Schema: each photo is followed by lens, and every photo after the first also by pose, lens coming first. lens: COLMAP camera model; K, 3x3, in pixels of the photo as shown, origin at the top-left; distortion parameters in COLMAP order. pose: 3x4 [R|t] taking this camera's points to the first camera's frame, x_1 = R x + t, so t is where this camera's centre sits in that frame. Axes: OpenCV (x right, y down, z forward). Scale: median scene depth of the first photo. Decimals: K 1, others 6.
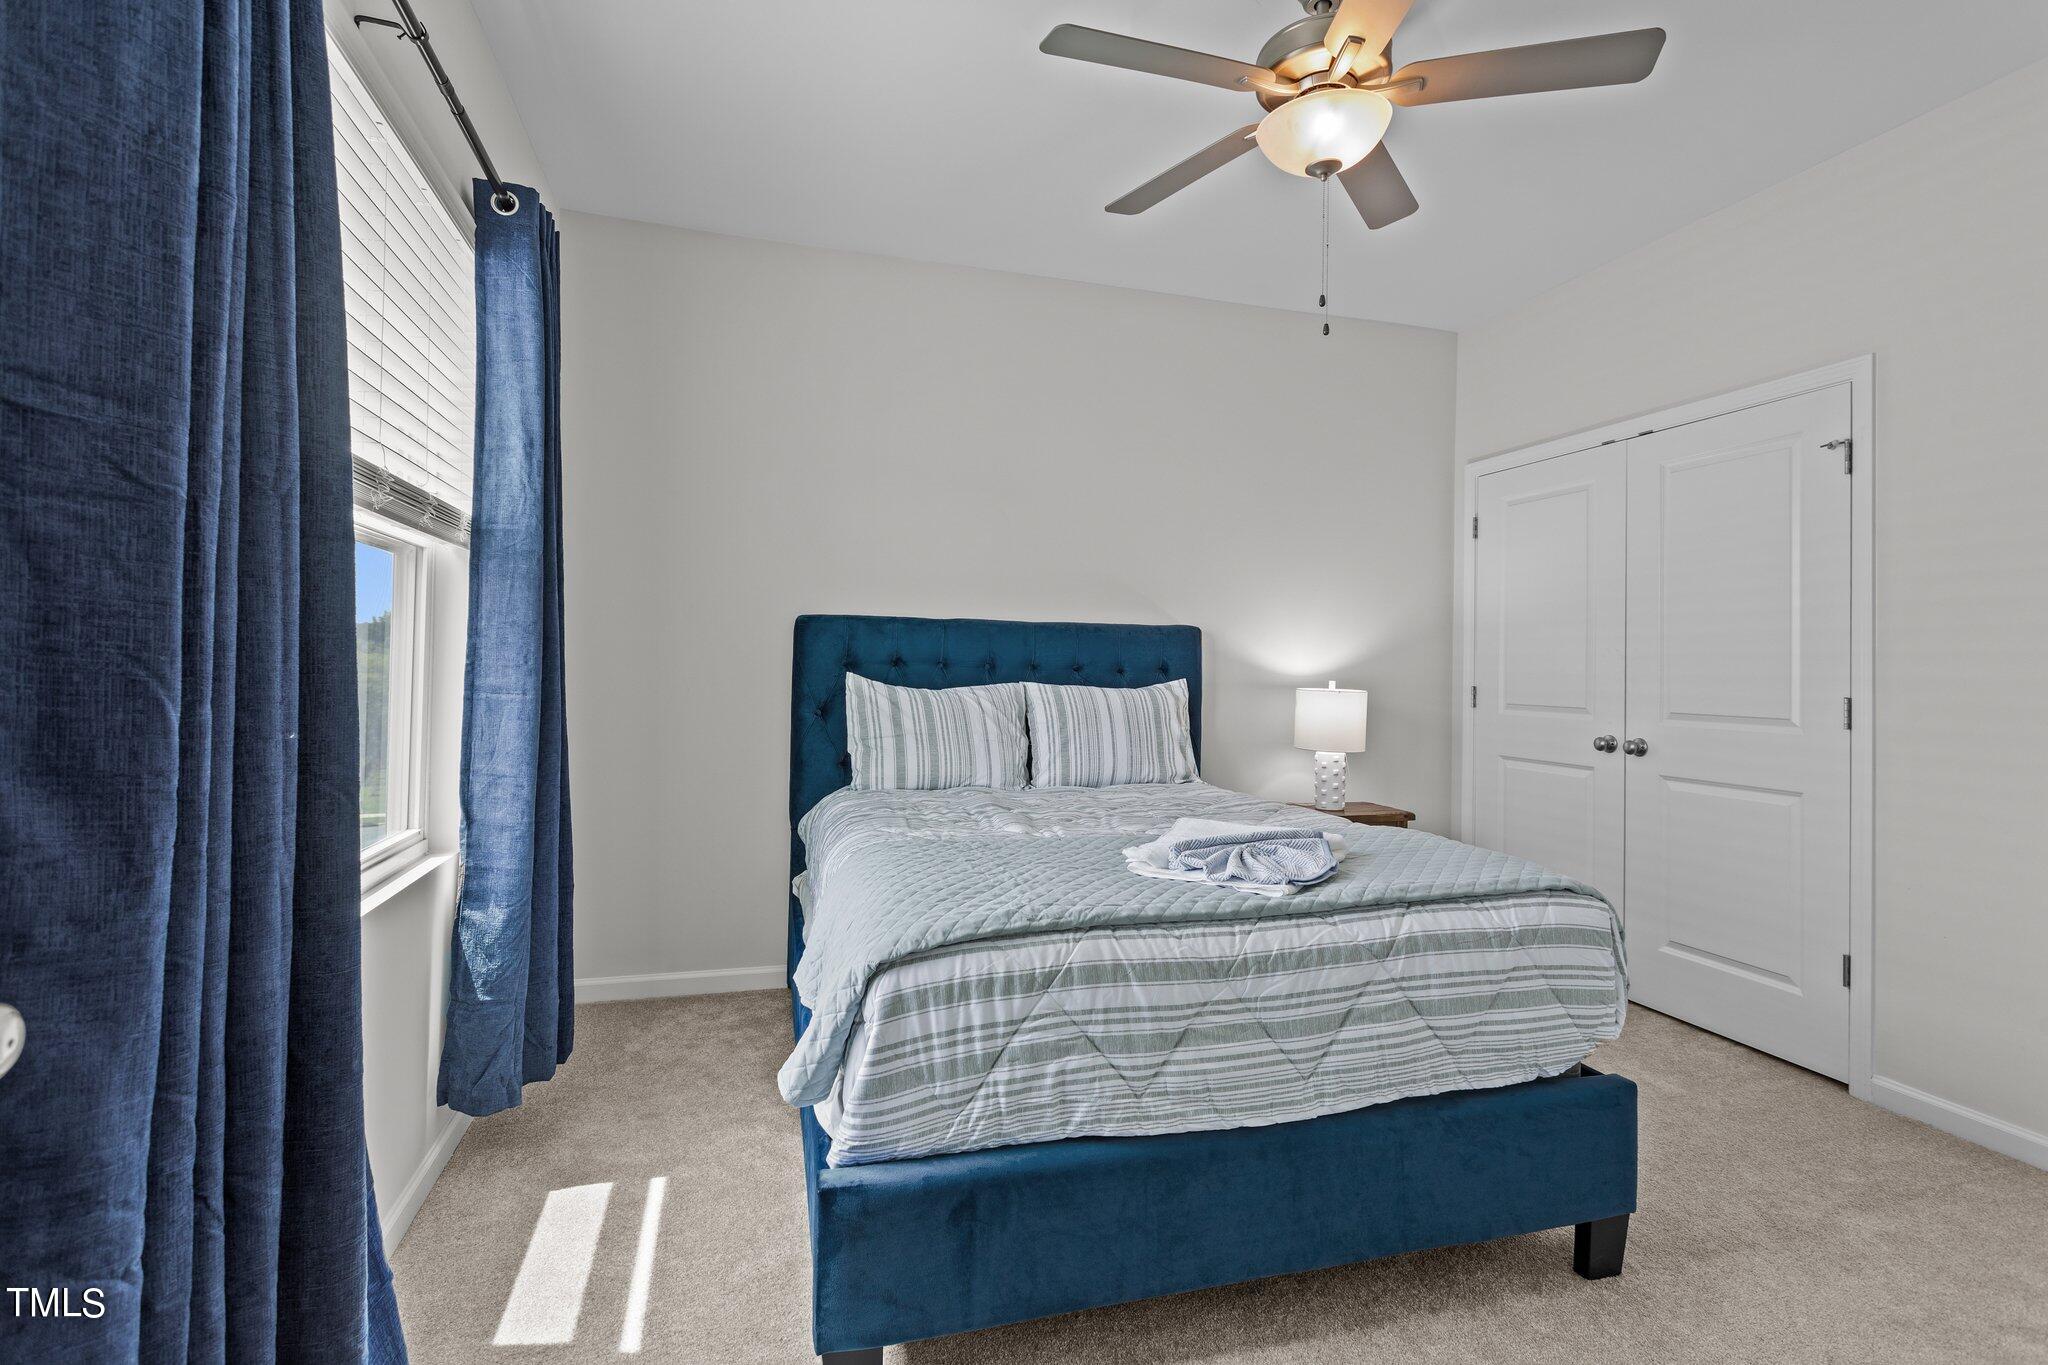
lens RADIAL K [[981.8, 0, 1031.7], [0, 981.8, 673.0], [0, 0, 1]] dist [0.001399, 0.000088]
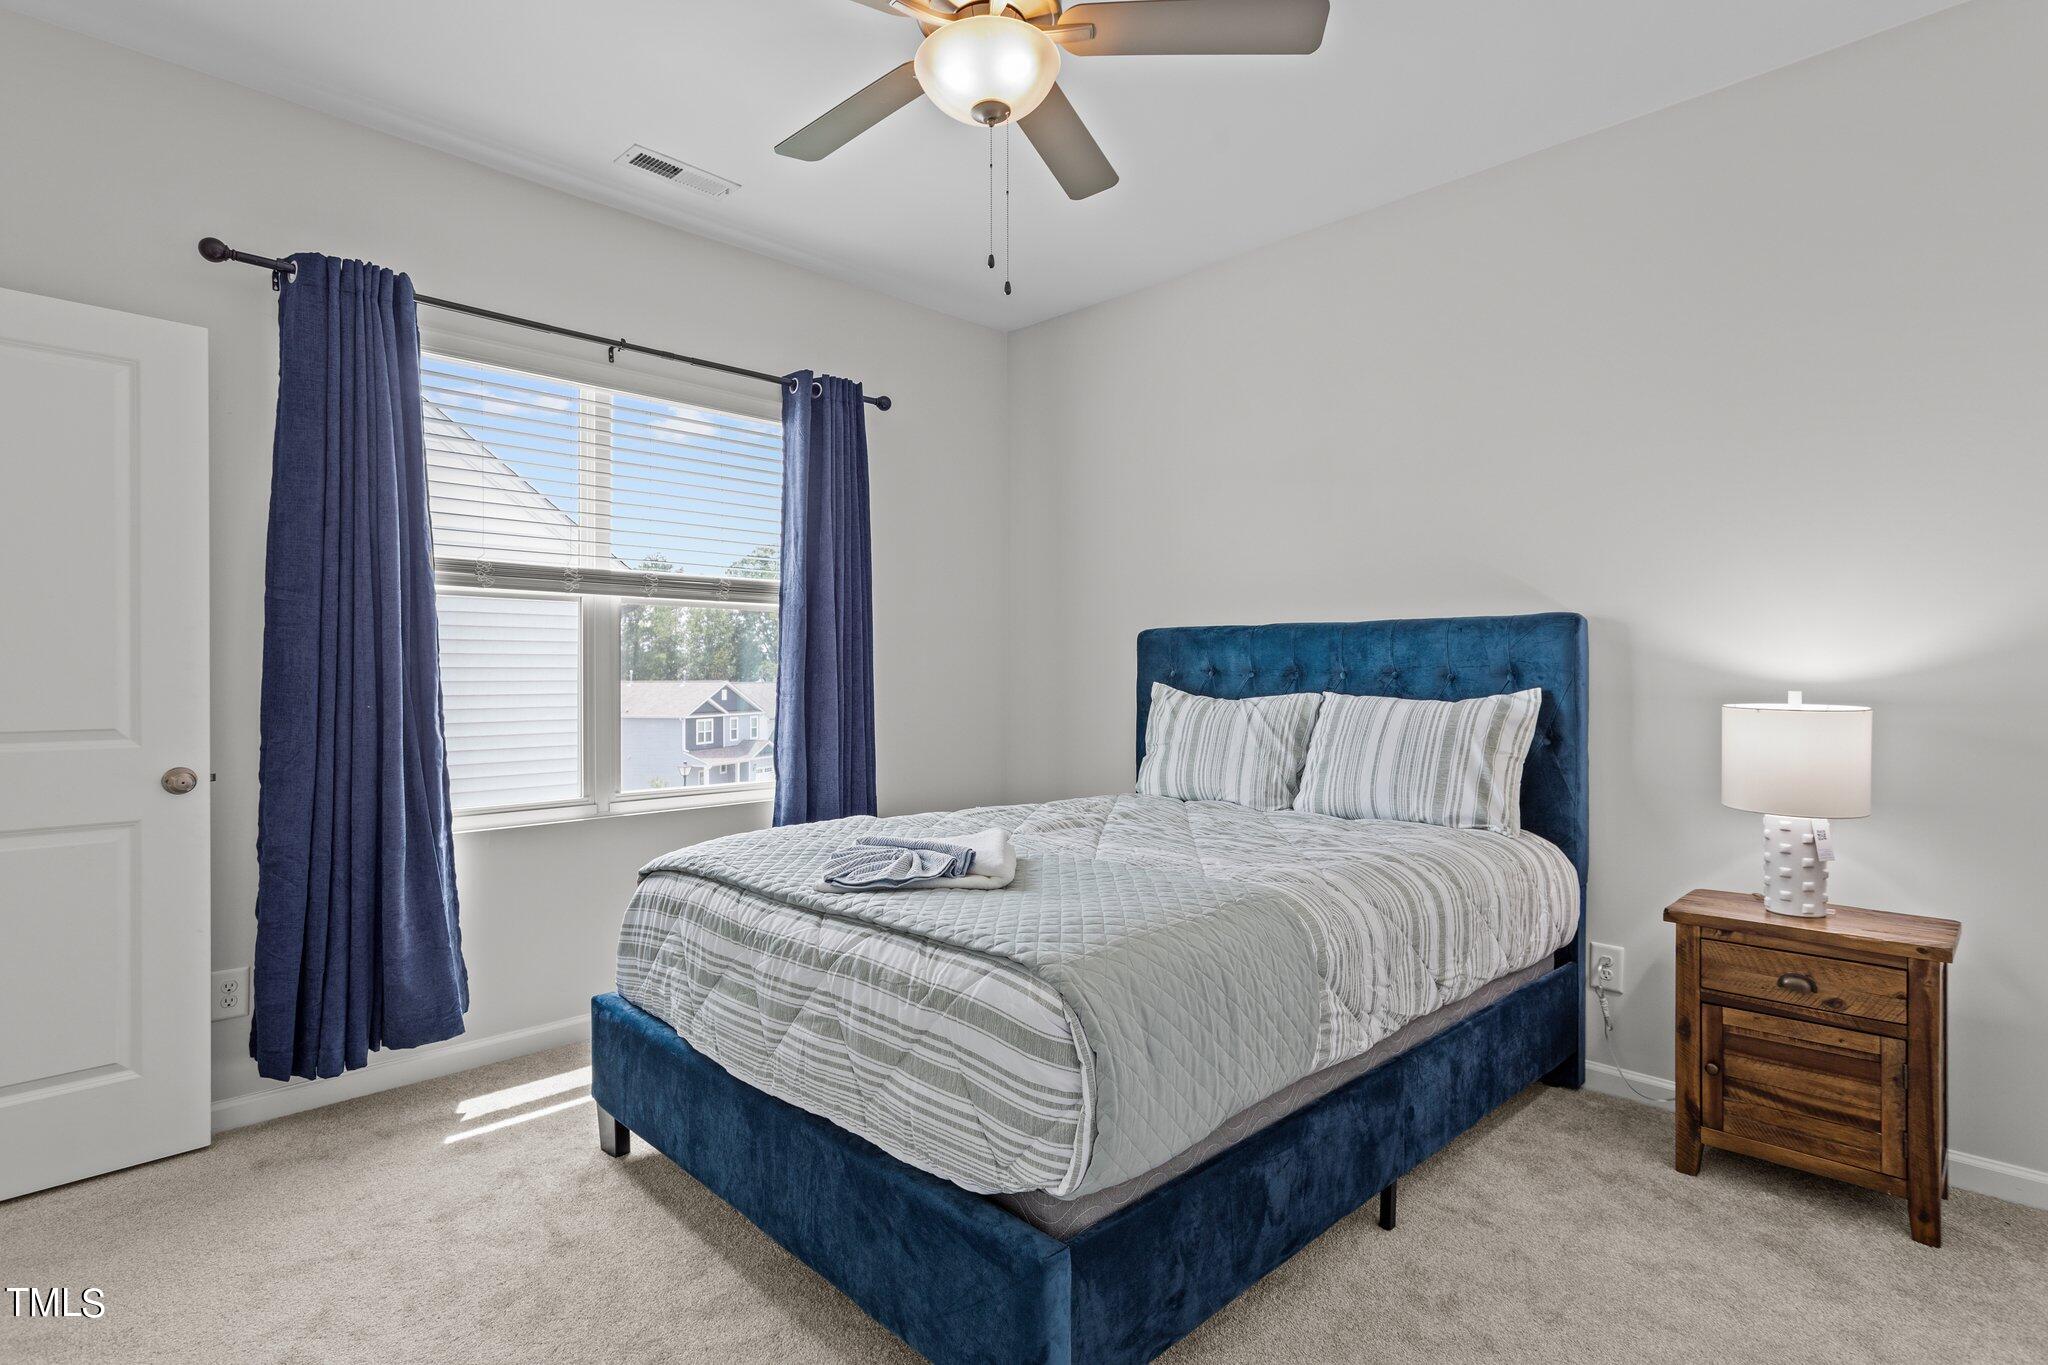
lens RADIAL K [[1012.3, 0, 1024.0], [0, 1012.3, 682.5], [0, 0, 1]] dist [-0.001341, -0.000116]
pose [[0.466798, -0.008511, -0.884323, 1.257146], [0.004378, 0.999964, -0.007313, 0.011777], [0.884353, -0.000458, 0.466818, 0.657828]]
